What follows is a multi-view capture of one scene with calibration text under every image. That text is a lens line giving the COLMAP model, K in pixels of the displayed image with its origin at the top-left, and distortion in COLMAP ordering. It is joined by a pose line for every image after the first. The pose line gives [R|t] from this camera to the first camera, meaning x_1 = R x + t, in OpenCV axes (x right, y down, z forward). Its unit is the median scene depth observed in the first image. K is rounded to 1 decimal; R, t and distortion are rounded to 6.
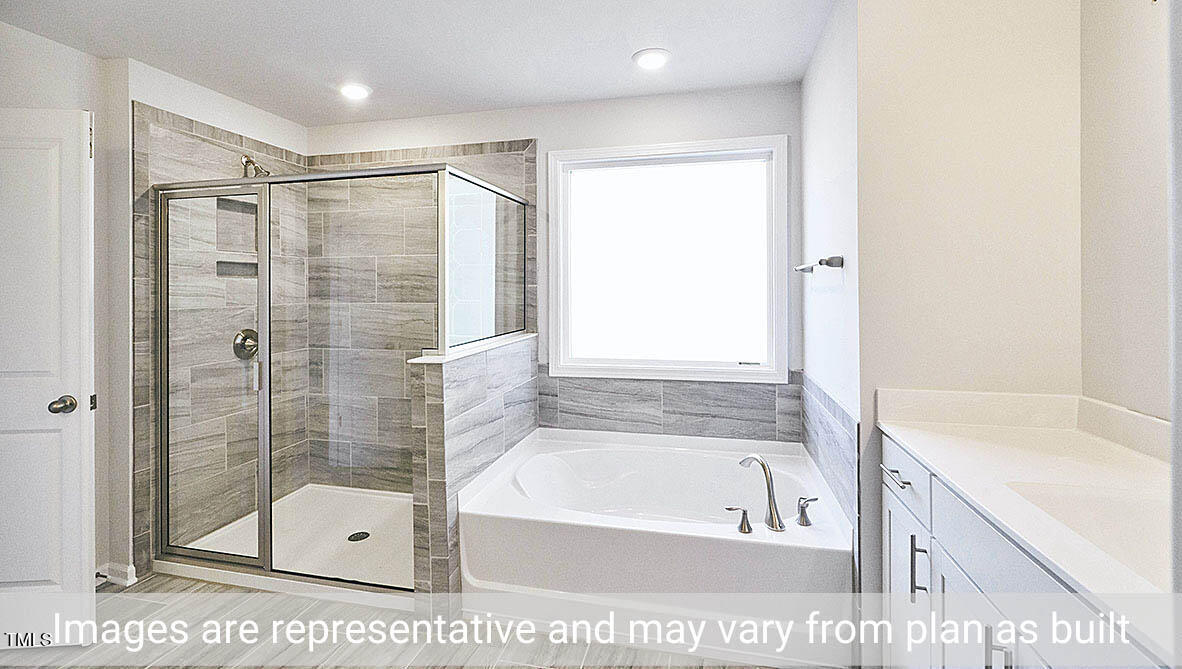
lens RADIAL K [[539.7, 0, 590.2], [0, 539.7, 278.3], [0, 0, 1]] dist [-0.000303, -0.000188]
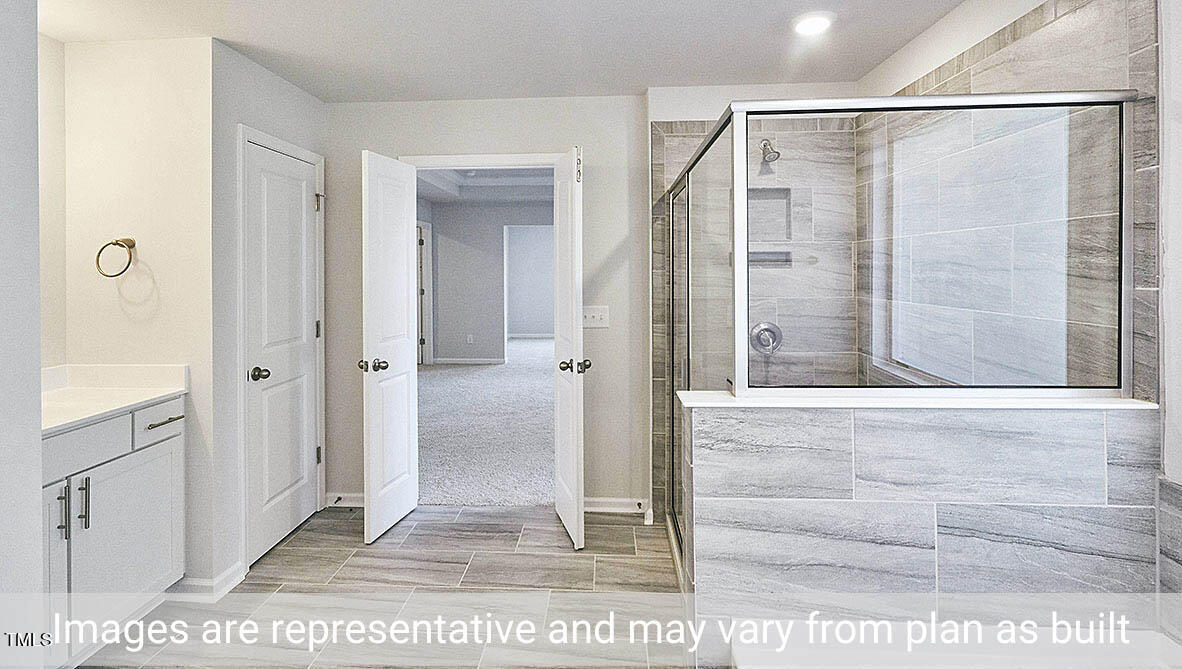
lens RADIAL K [[542.8, 0, 583.5], [0, 542.8, 263.6], [0, 0, 1]] dist [0.000040, 0.000181]
pose [[0.164300, -0.002012, -0.986408, 0.272102], [0.021054, 0.999777, 0.001468, -0.017978], [0.986186, -0.021009, 0.164306, 0.561537]]
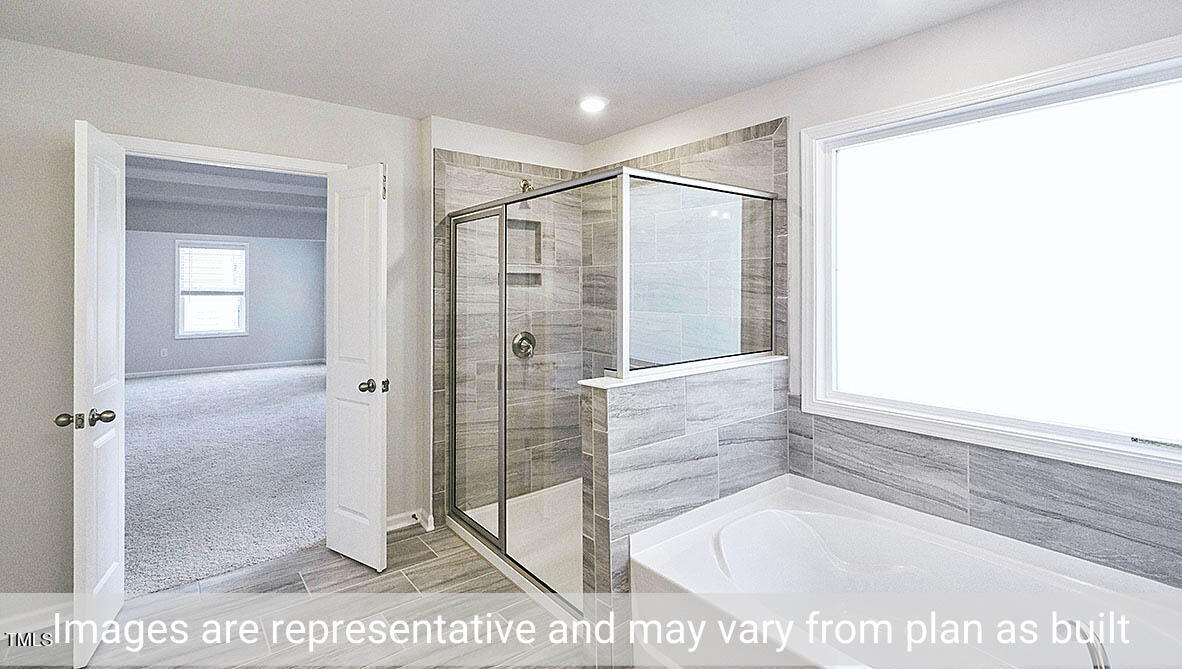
lens RADIAL K [[539.7, 0, 590.2], [0, 539.7, 278.3], [0, 0, 1]] dist [-0.000303, -0.000188]
pose [[0.784002, -0.003476, -0.620748, 0.195029], [0.006116, 0.999979, 0.002124, -0.021421], [0.620728, -0.005462, 0.784007, 0.203038]]
